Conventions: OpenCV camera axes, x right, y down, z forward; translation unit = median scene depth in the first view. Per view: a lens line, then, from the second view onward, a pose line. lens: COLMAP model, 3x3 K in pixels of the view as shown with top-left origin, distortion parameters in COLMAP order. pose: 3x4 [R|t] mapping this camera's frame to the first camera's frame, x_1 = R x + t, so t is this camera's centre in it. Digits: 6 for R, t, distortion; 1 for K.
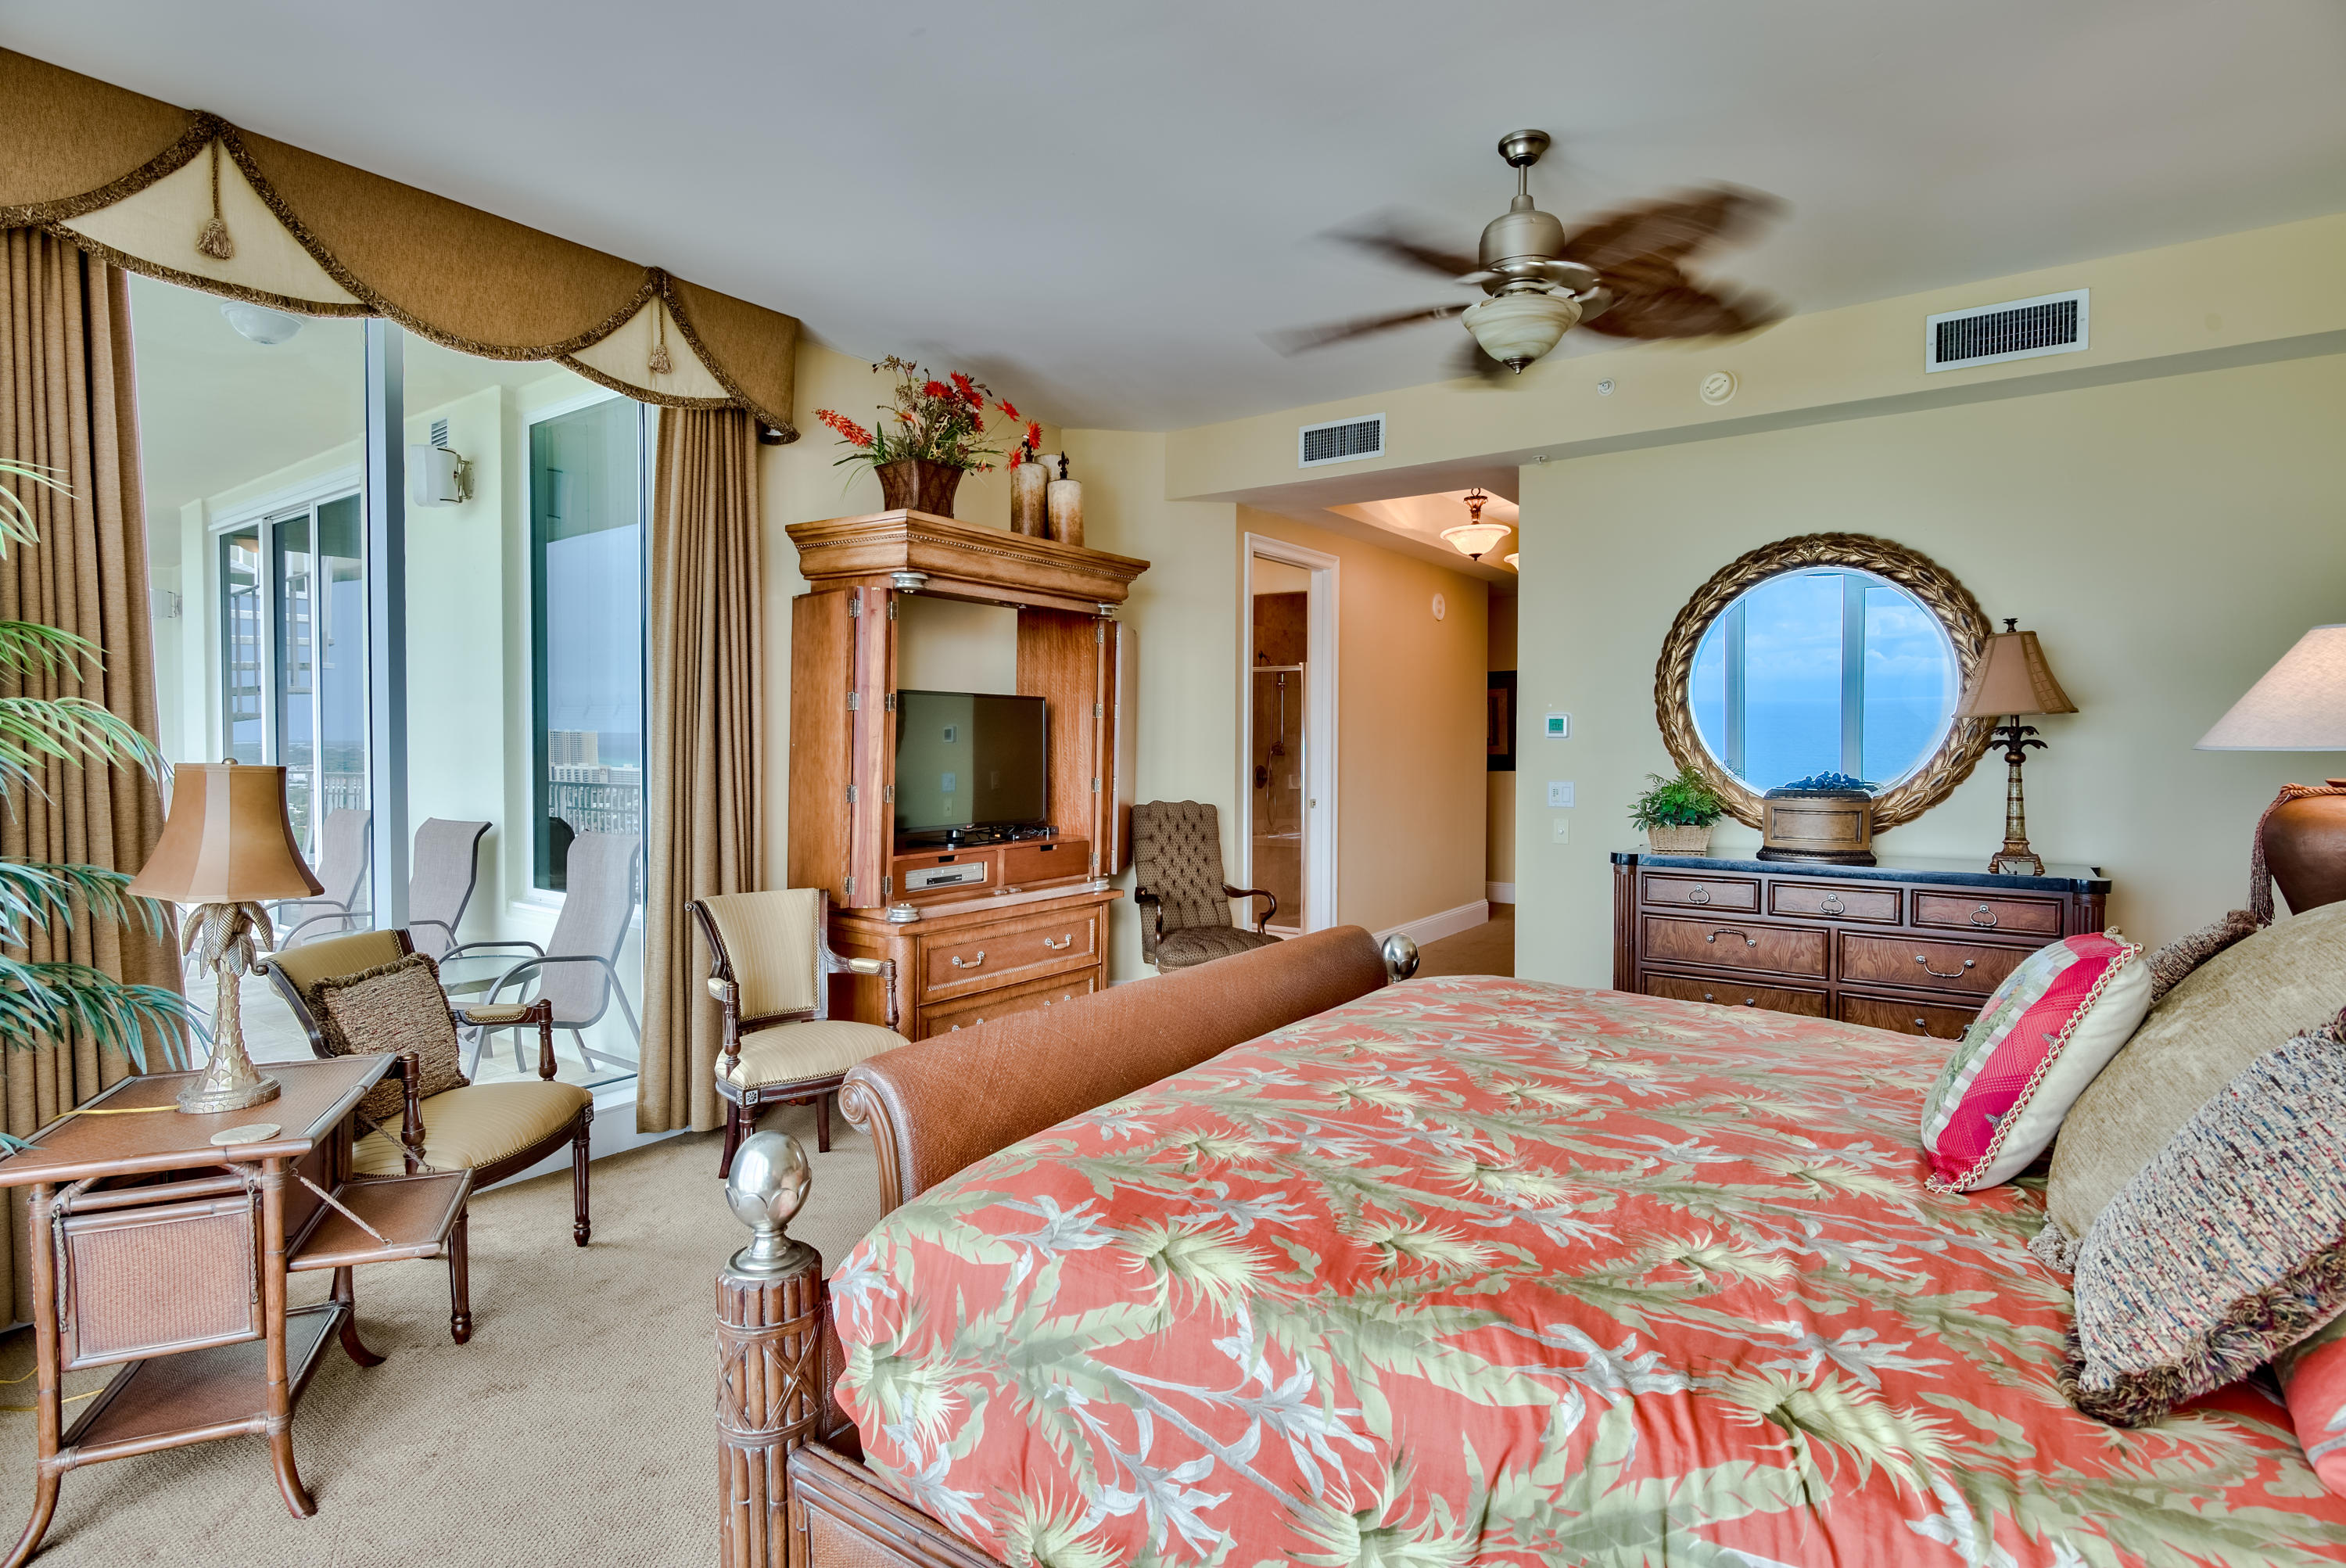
lens RADIAL K [[1157.4, 0, 1175.8], [0, 1157.4, 772.1], [0, 0, 1]] dist [0.000002, -0.000053]
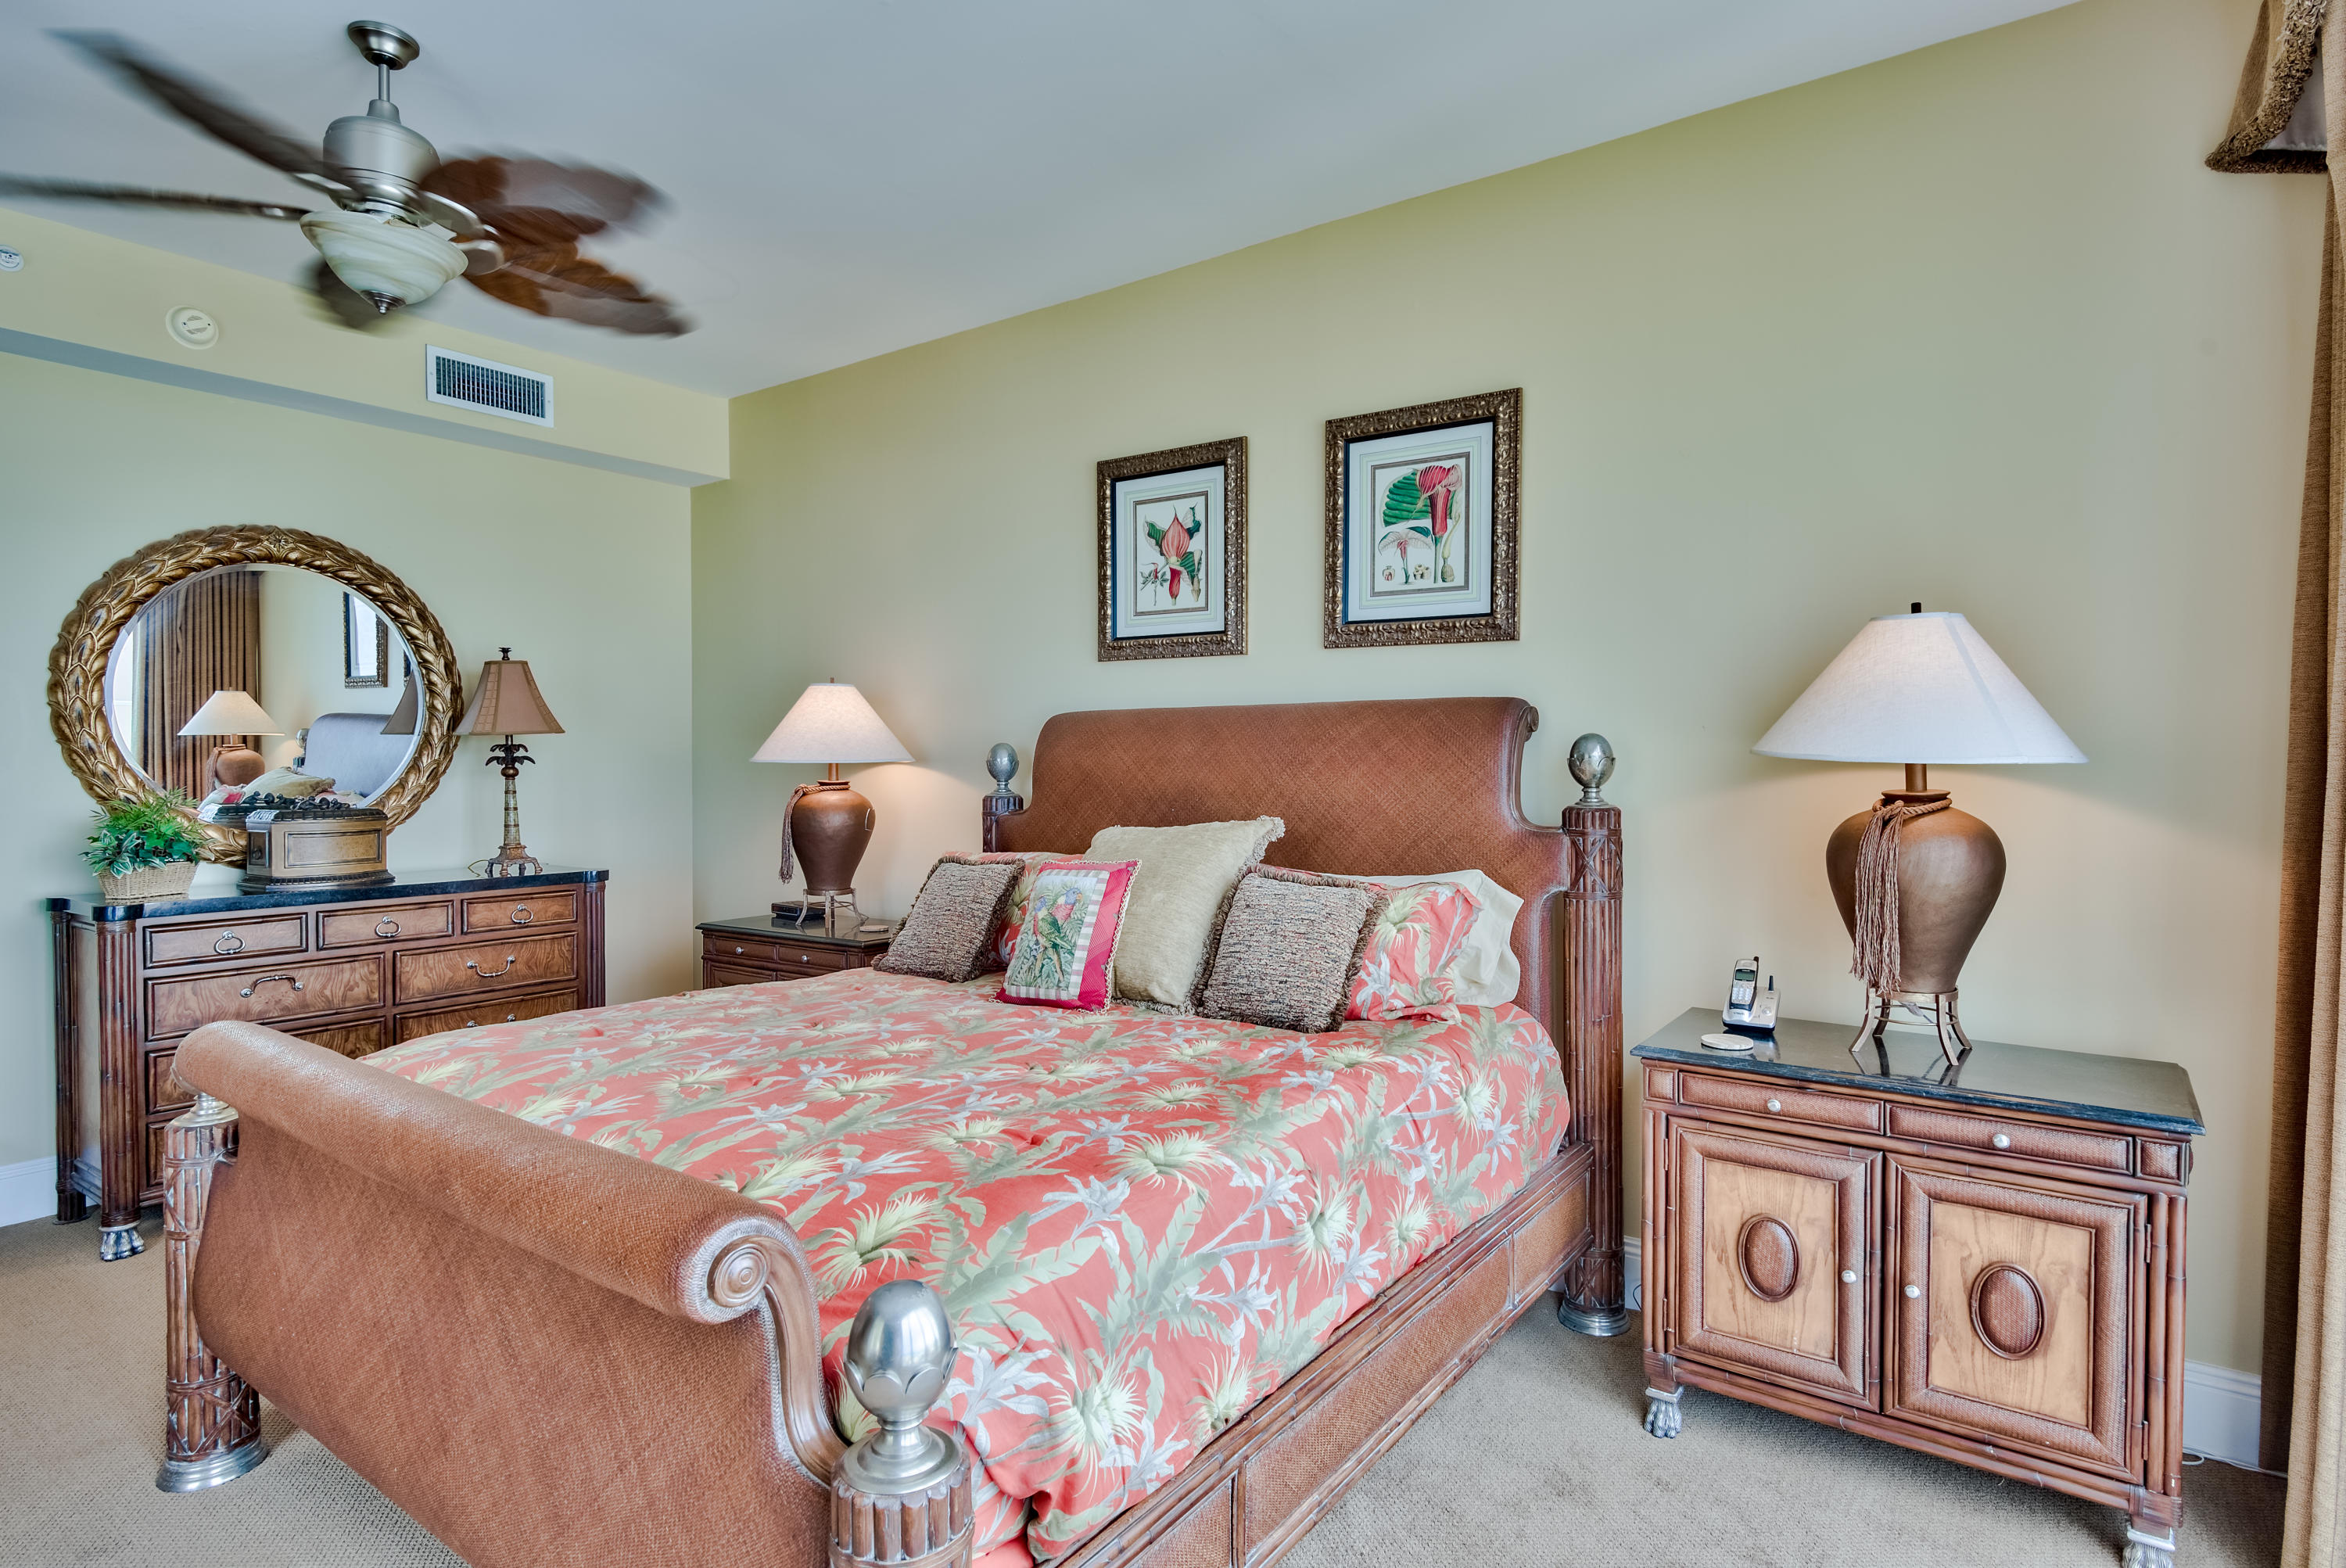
lens RADIAL K [[1253.3, 0, 1173.0], [0, 1253.3, 784.0], [0, 0, 1]] dist [0.001450, 0.000463]
pose [[0.005478, -0.020701, 0.999771, -0.615972], [0.029153, 0.999364, 0.020532, -0.008923], [-0.999560, 0.029034, 0.006078, 0.440981]]
